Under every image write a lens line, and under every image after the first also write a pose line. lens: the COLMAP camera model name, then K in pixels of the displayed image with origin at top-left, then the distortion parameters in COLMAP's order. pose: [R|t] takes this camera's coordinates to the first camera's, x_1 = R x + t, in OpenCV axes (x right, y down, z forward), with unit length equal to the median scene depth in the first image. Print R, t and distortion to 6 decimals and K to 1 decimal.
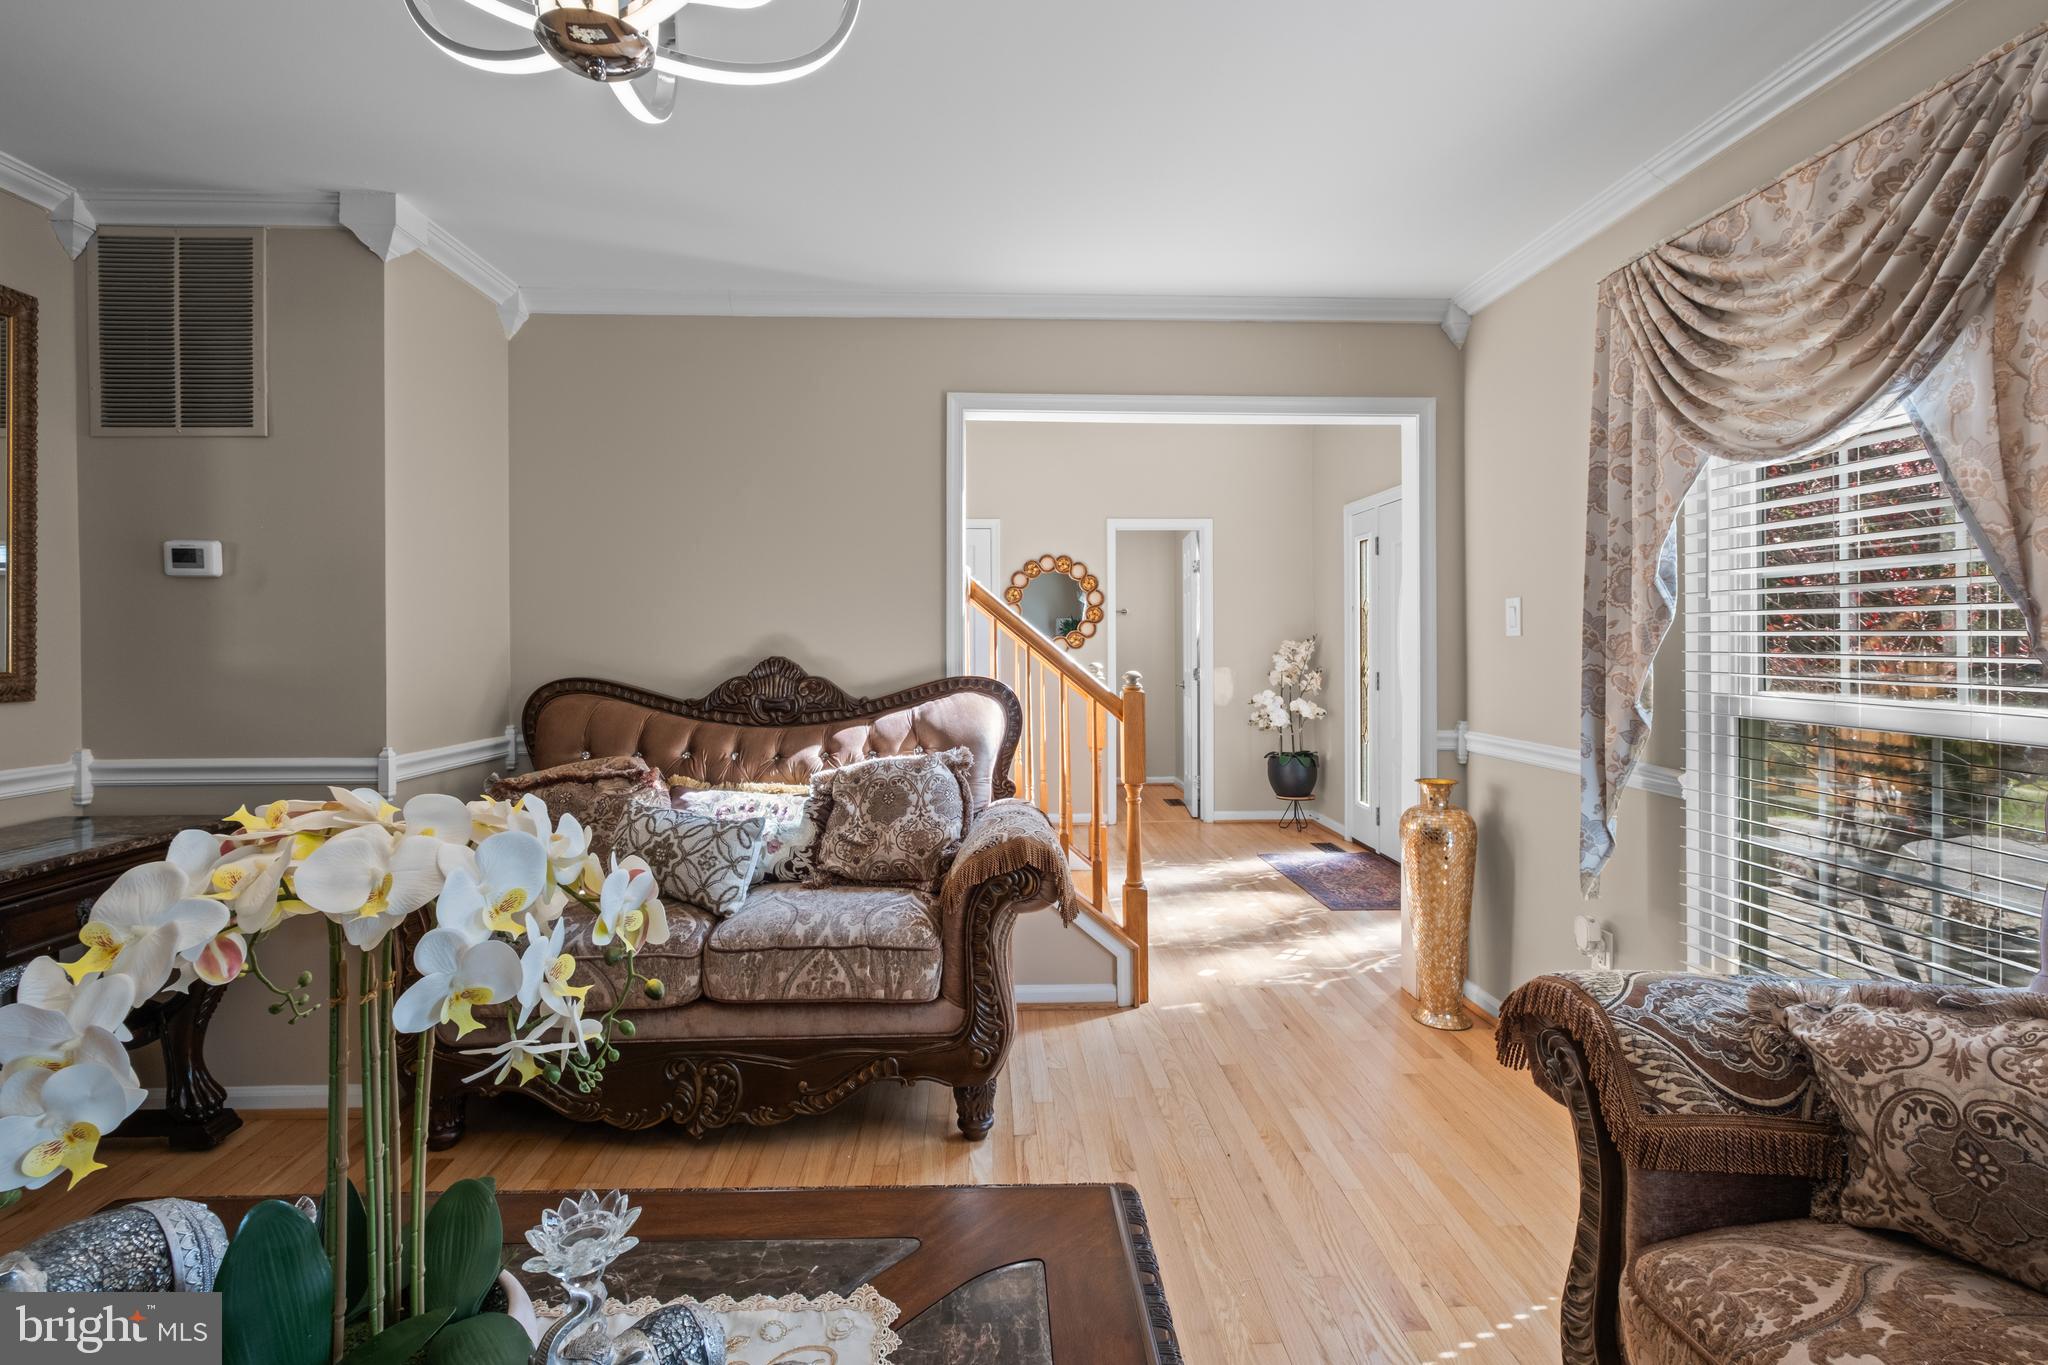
lens RADIAL K [[925.9, 0, 1018.1], [0, 925.9, 643.7], [0, 0, 1]] dist [0.000283, -0.000073]
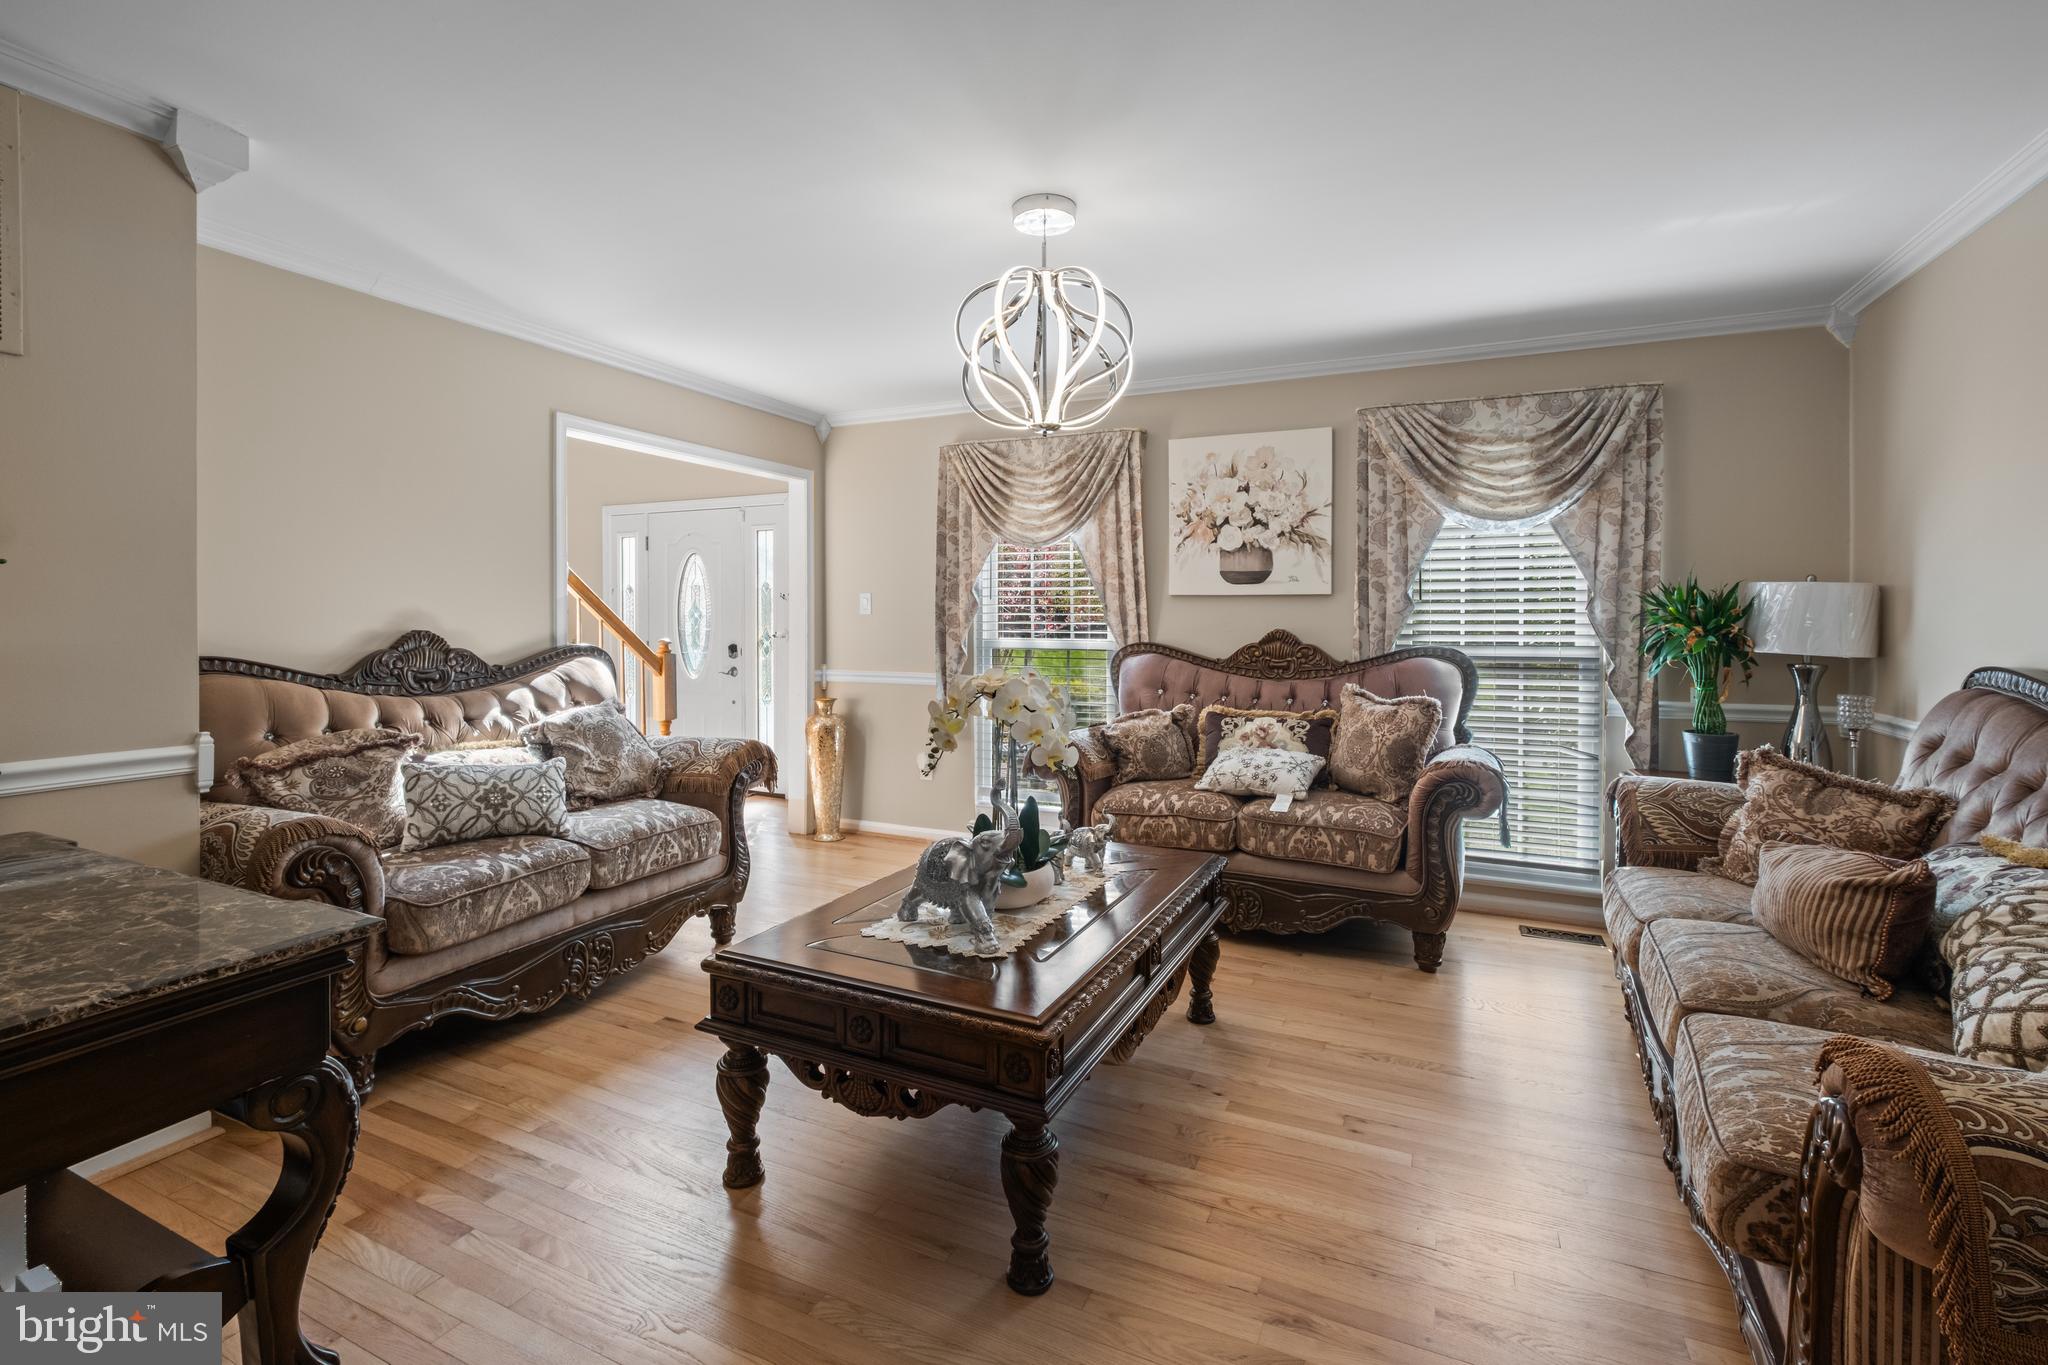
lens RADIAL K [[905.0, 0, 1024.0], [0, 905.0, 618.8], [0, 0, 1]] dist [0.000517, -0.000011]
pose [[0.464655, -0.000767, 0.885492, -1.147605], [0.001624, 0.999999, 0.000014, 0.001693], [-0.885491, 0.001432, 0.464655, -0.129821]]
